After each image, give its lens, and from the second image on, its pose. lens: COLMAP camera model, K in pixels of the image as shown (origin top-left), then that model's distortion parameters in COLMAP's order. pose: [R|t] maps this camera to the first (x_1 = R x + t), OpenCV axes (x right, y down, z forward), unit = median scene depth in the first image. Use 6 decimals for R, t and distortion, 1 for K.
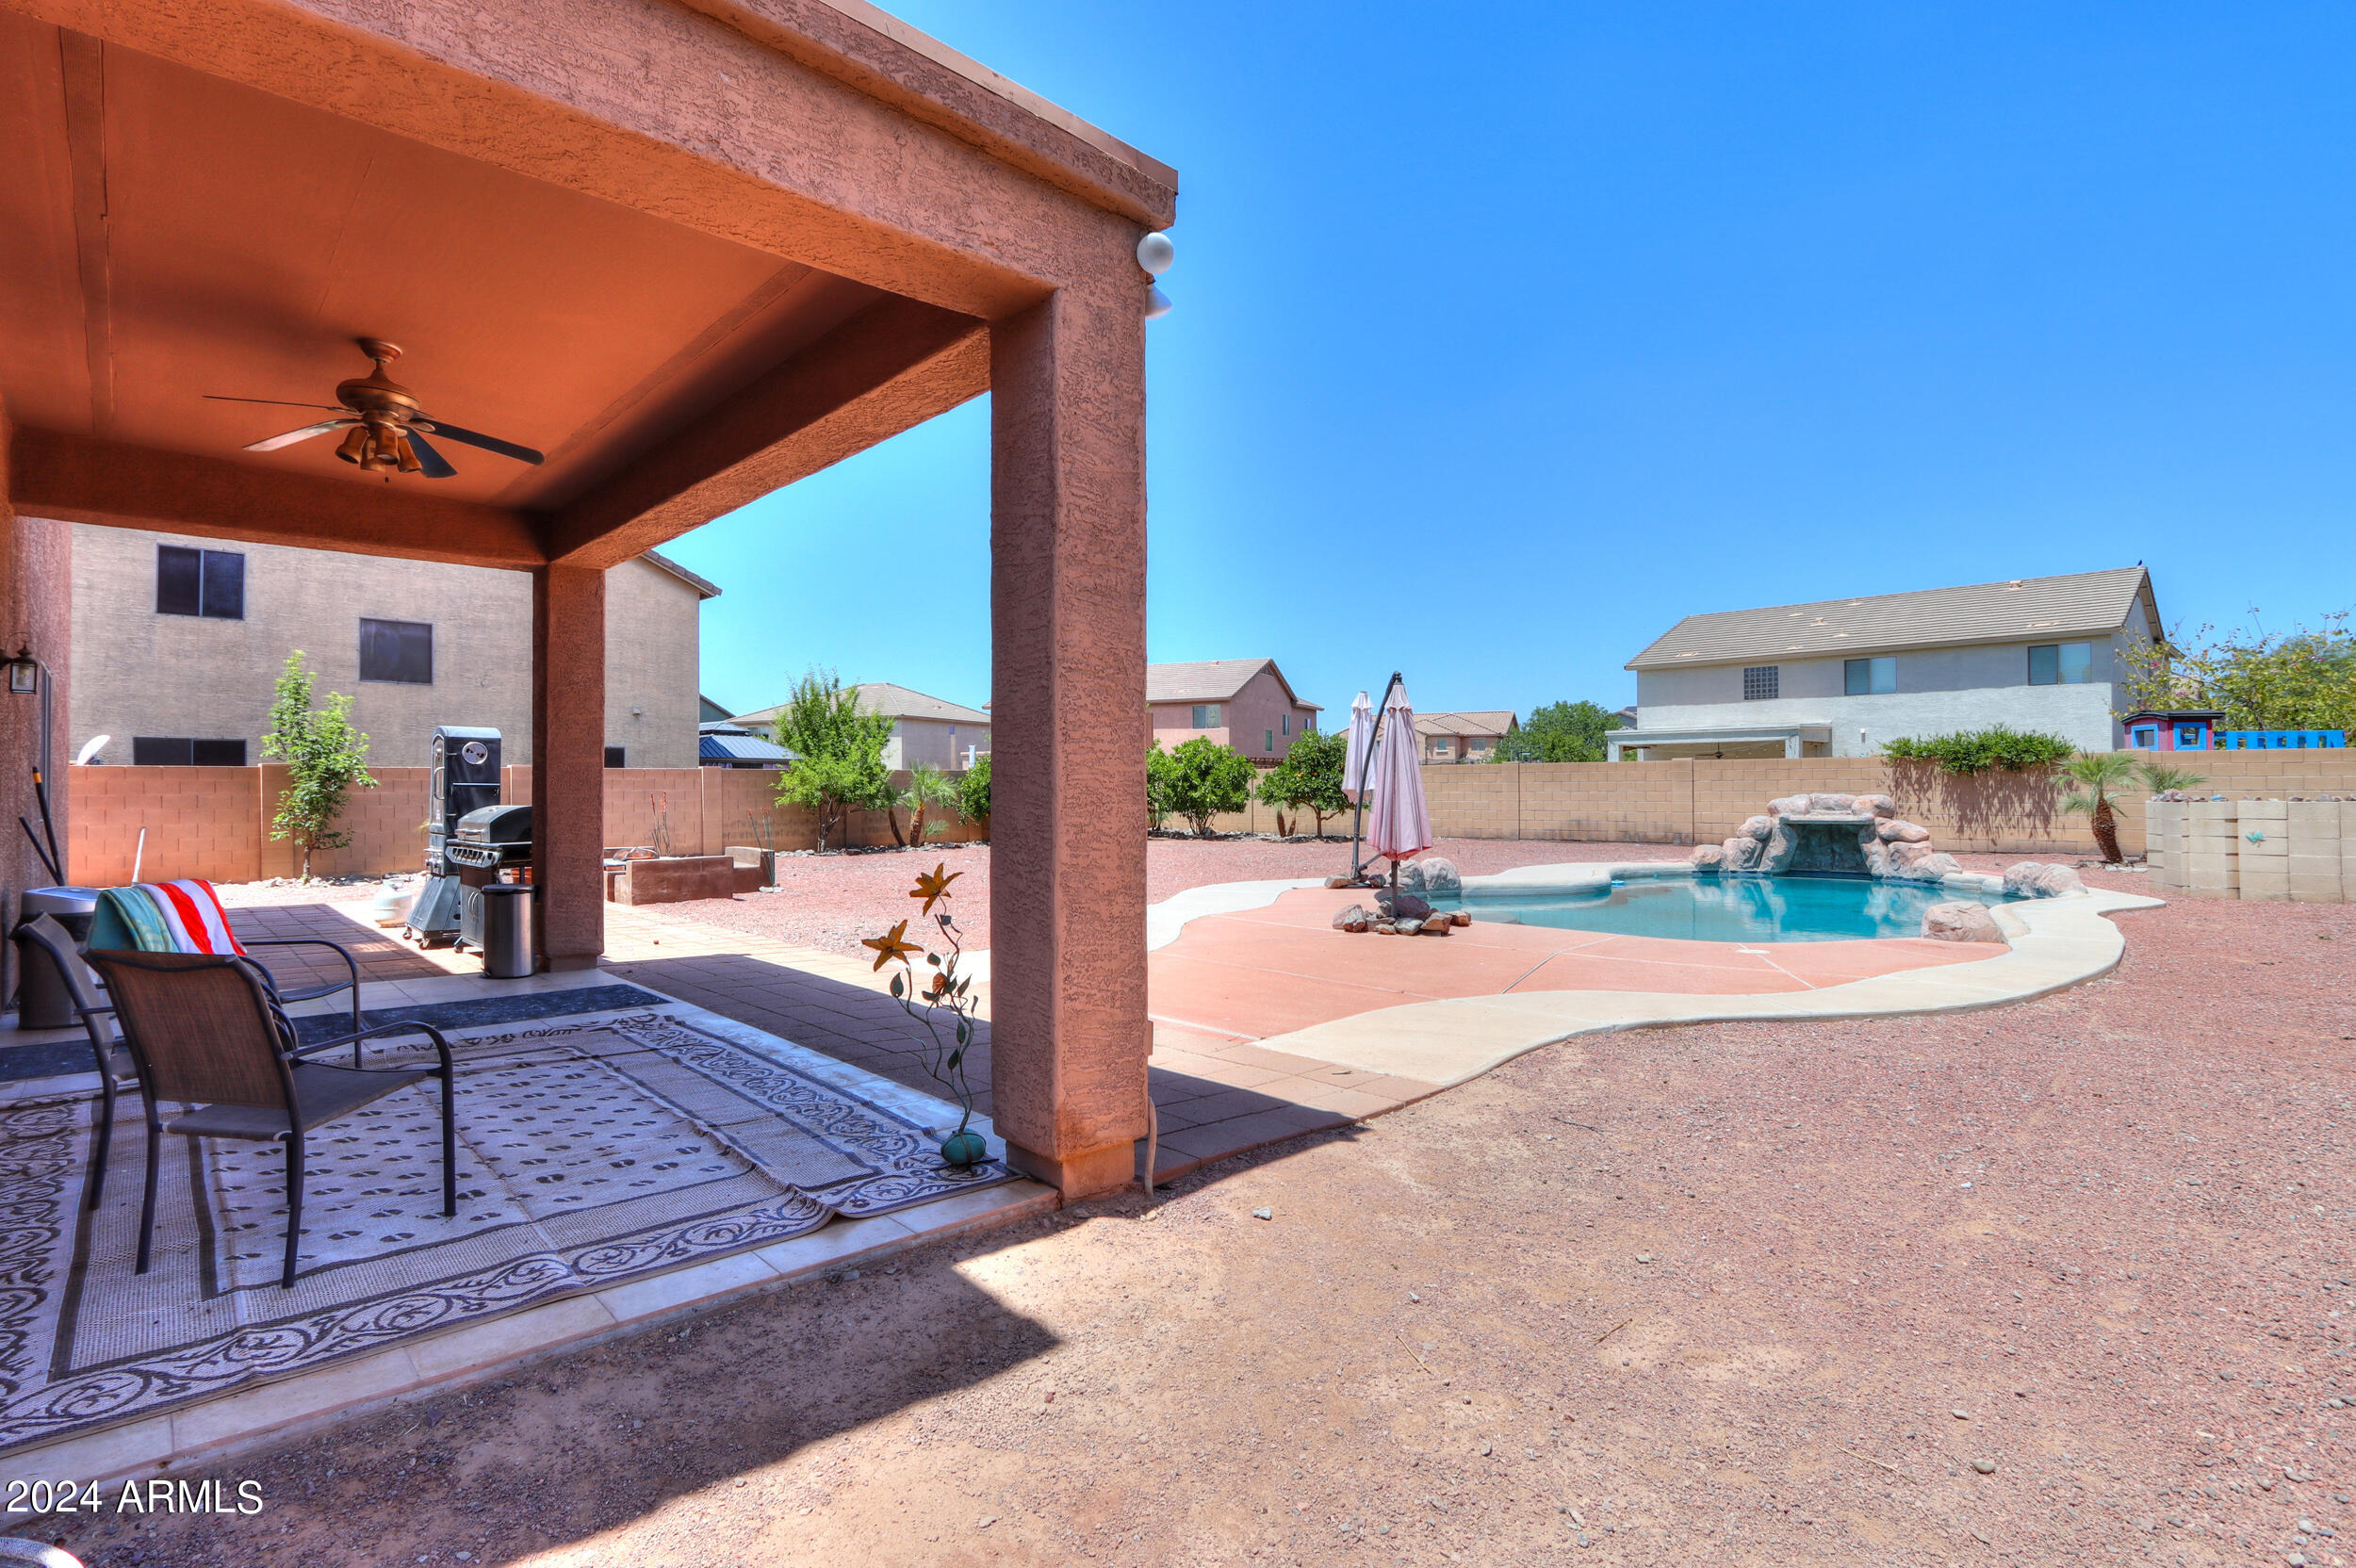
lens RADIAL K [[1131.7, 0, 1153.6], [0, 1131.7, 761.9], [0, 0, 1]] dist [-0.014390, -0.000254]
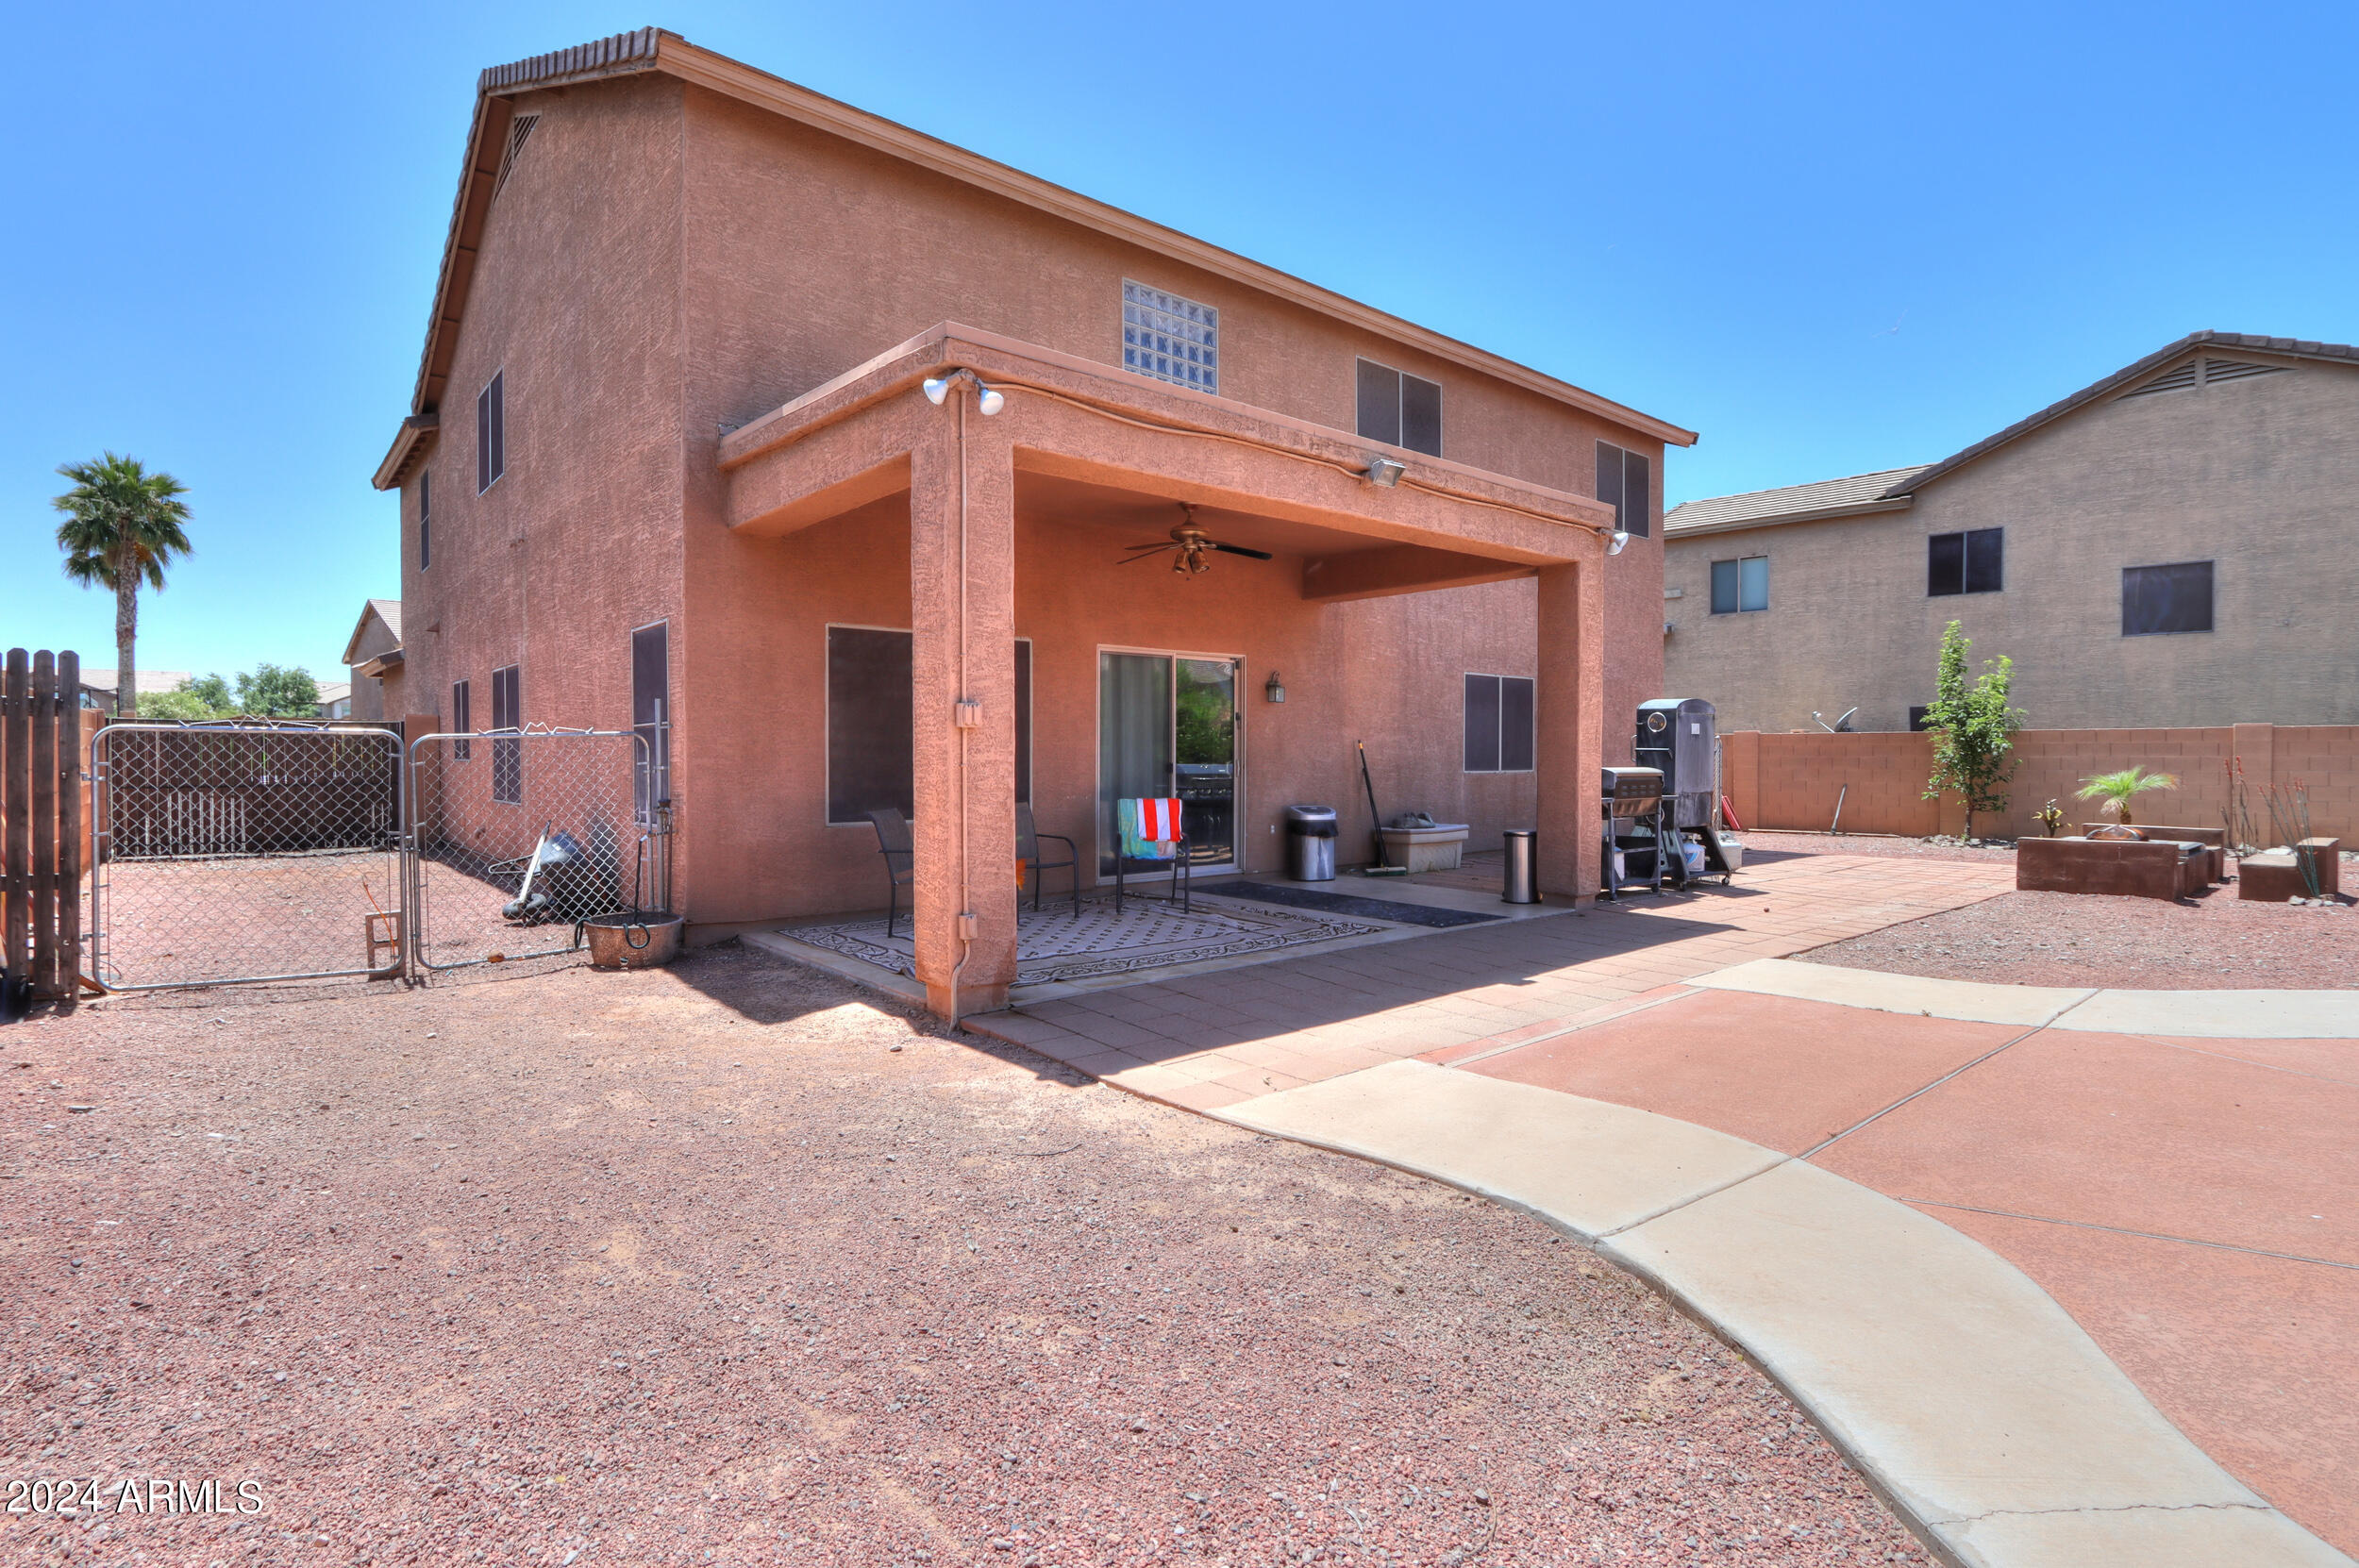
lens RADIAL K [[1133.1, 0, 1155.1], [0, 1133.1, 761.9], [0, 0, 1]] dist [-0.014390, -0.000254]
pose [[-0.042006, 0.012456, -0.999040, 0.294383], [0.021873, 0.999694, 0.011545, 0.004214], [0.998878, -0.021367, -0.042265, 0.268942]]
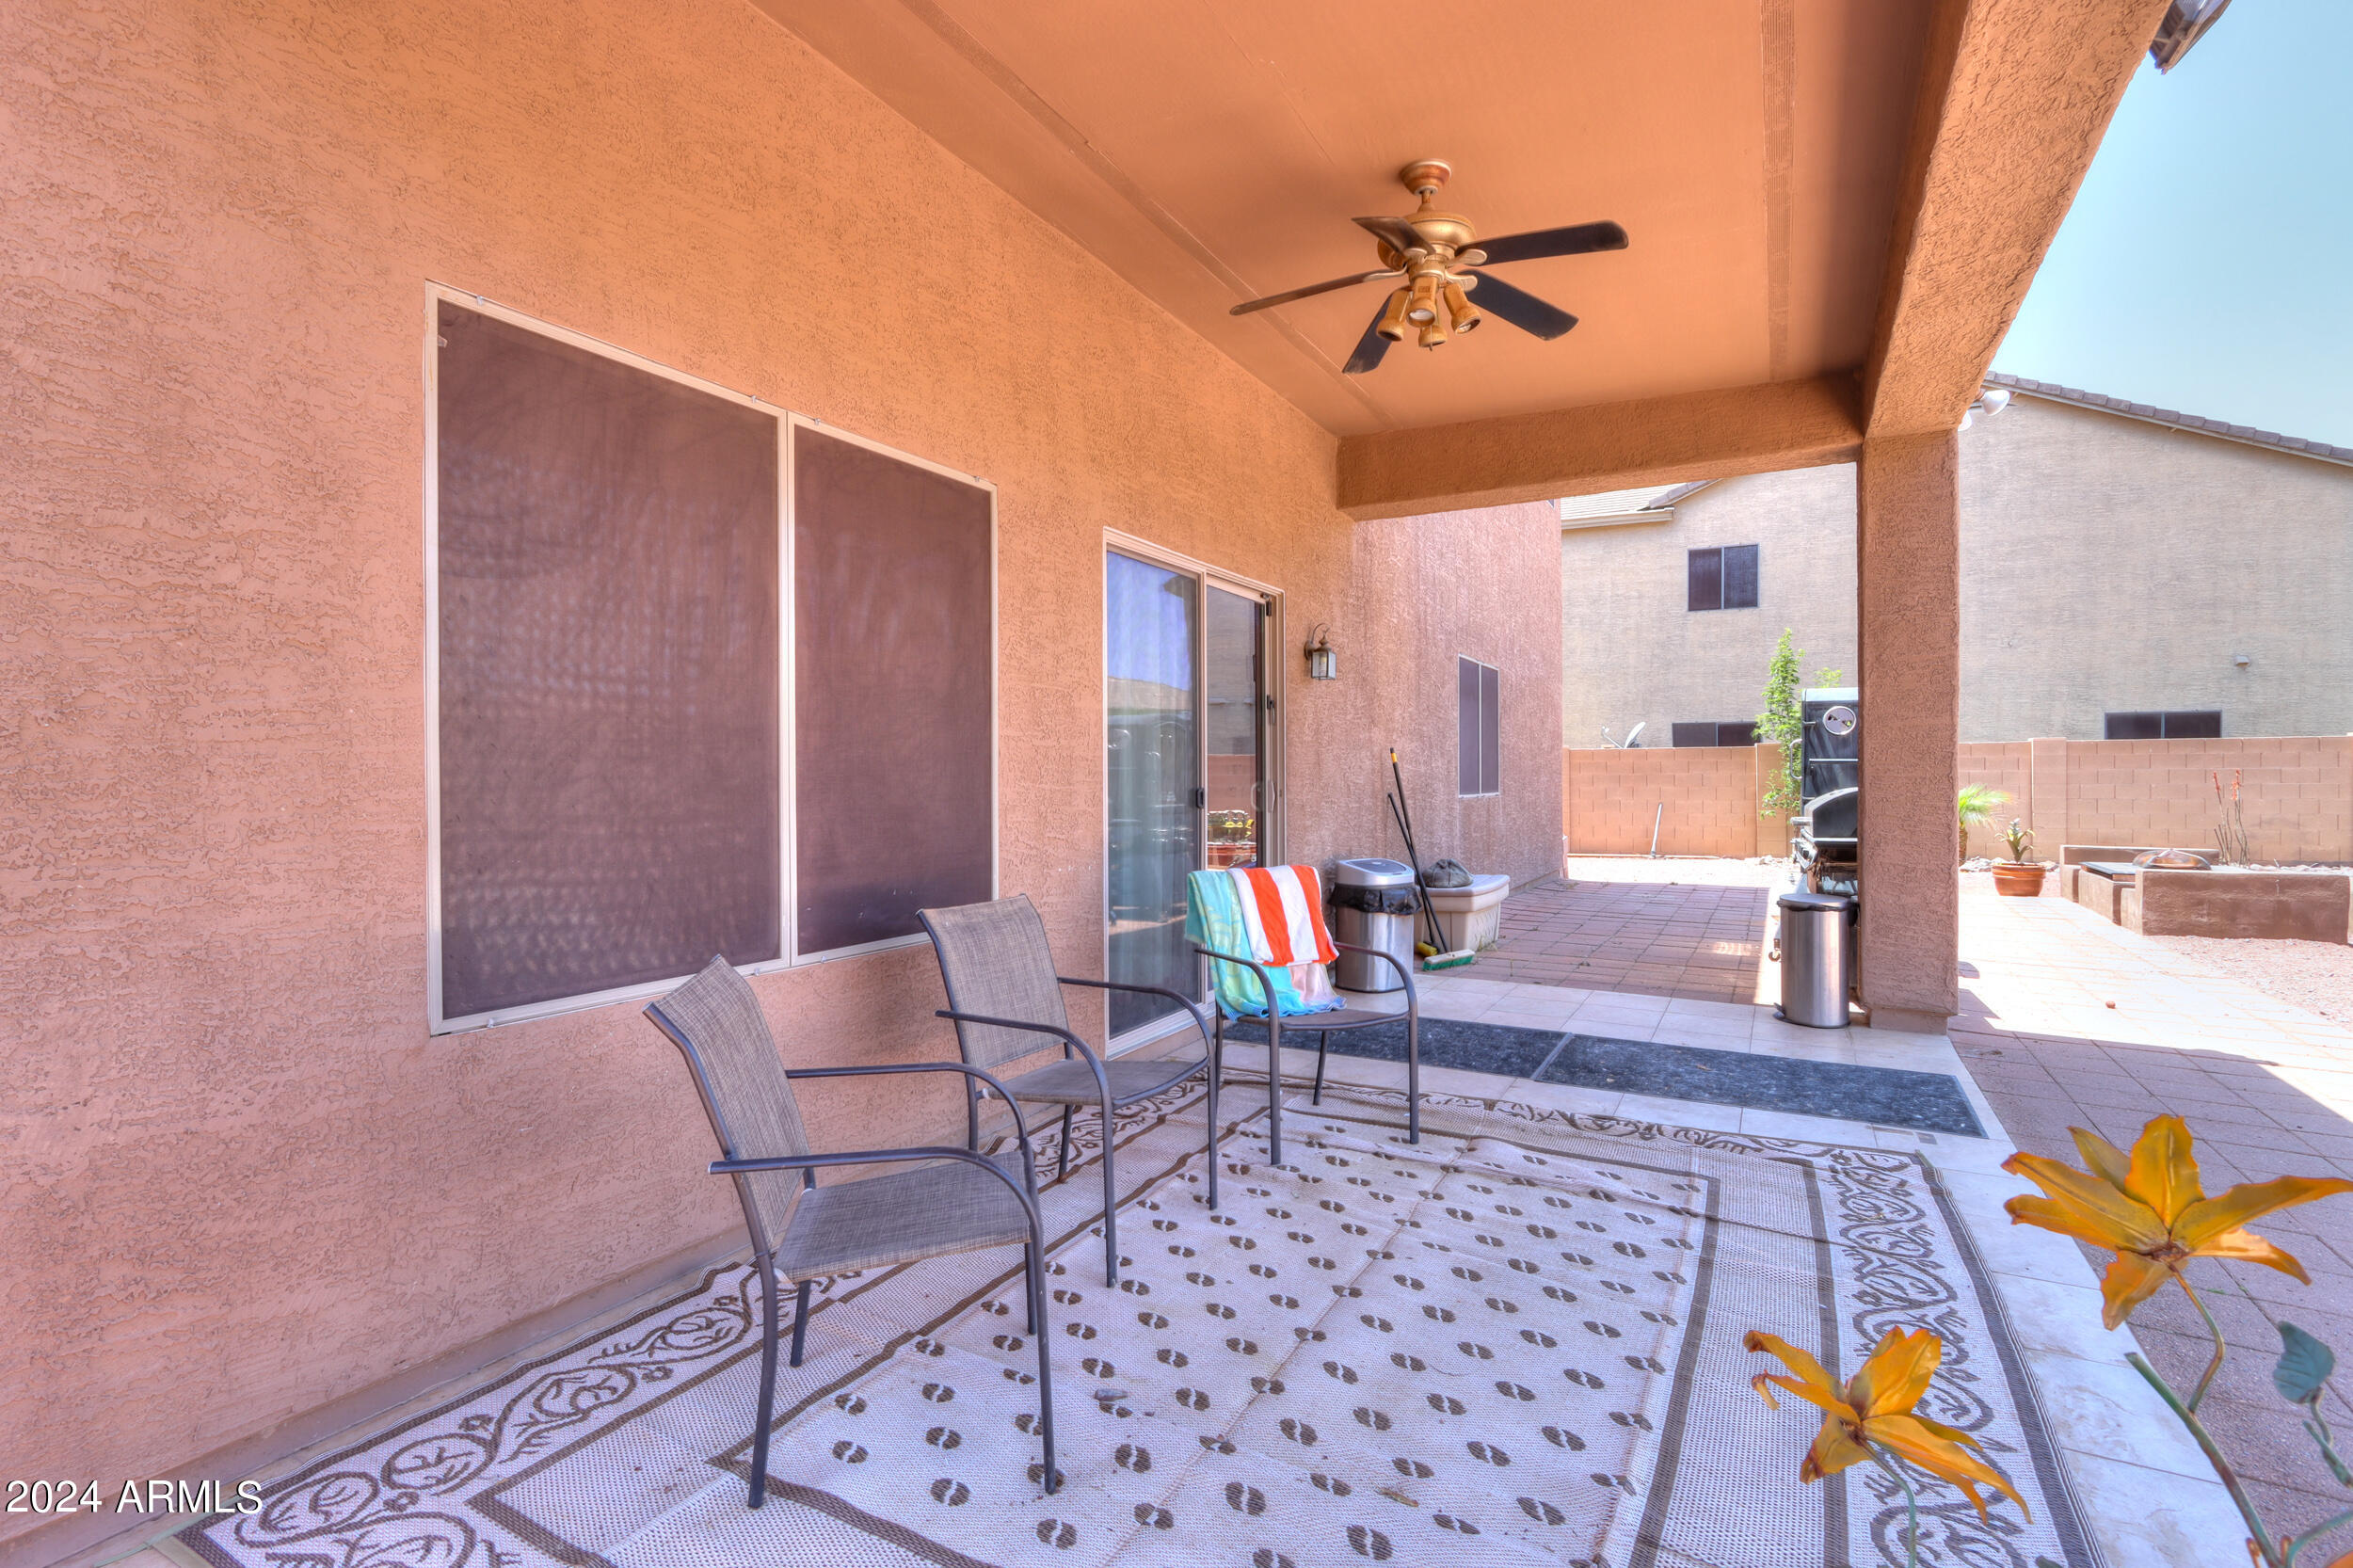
lens RADIAL K [[1095.7, 0, 1155.5], [0, 1095.7, 783.2], [0, 0, 1]] dist [-0.017300, 0.001565]
pose [[0.306074, 0.010087, -0.951954, -0.013247], [0.025272, 0.999505, 0.018717, 0.004934], [0.951672, -0.029787, 0.305667, 0.158164]]
